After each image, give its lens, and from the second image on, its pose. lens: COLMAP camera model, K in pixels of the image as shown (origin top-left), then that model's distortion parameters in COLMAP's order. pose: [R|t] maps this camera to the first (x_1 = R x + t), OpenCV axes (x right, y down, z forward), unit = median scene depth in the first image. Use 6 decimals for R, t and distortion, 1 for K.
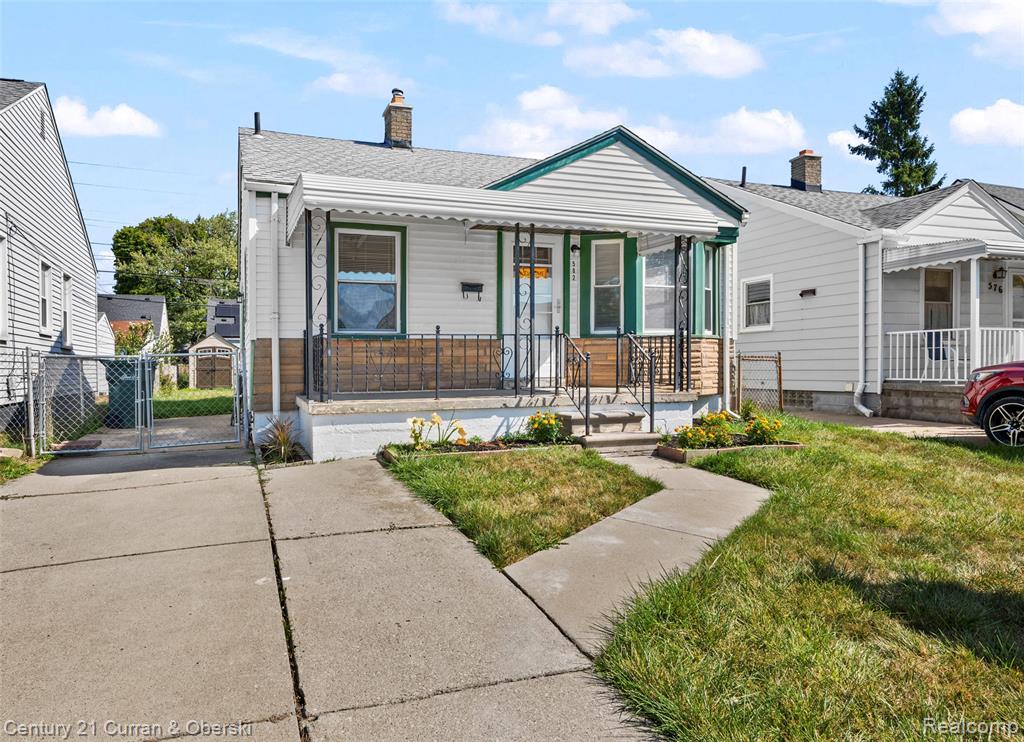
lens RADIAL K [[700.7, 0, 512.0], [0, 700.7, 371.0], [0, 0, 1]] dist [-0.001993, 0.001777]
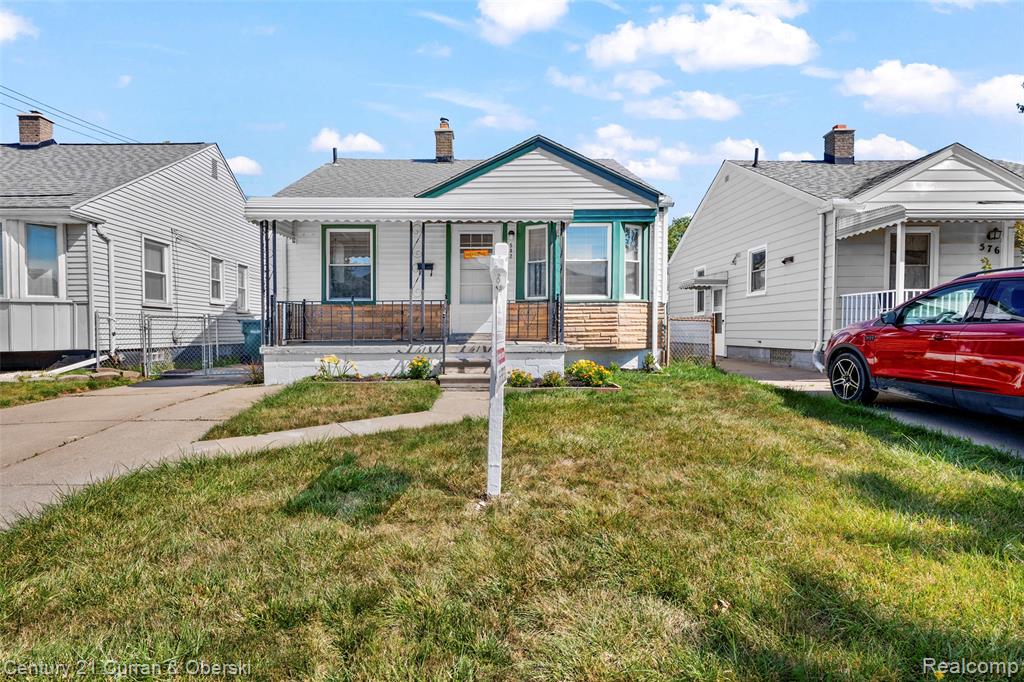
lens RADIAL K [[582.4, 0, 512.0], [0, 582.4, 341.0], [0, 0, 1]] dist [0.001966, -0.000182]
pose [[0.944517, 0.012179, -0.328238, 0.431946], [-0.007055, 0.999834, 0.016798, 0.005188], [0.328388, -0.013551, 0.944446, -0.016911]]
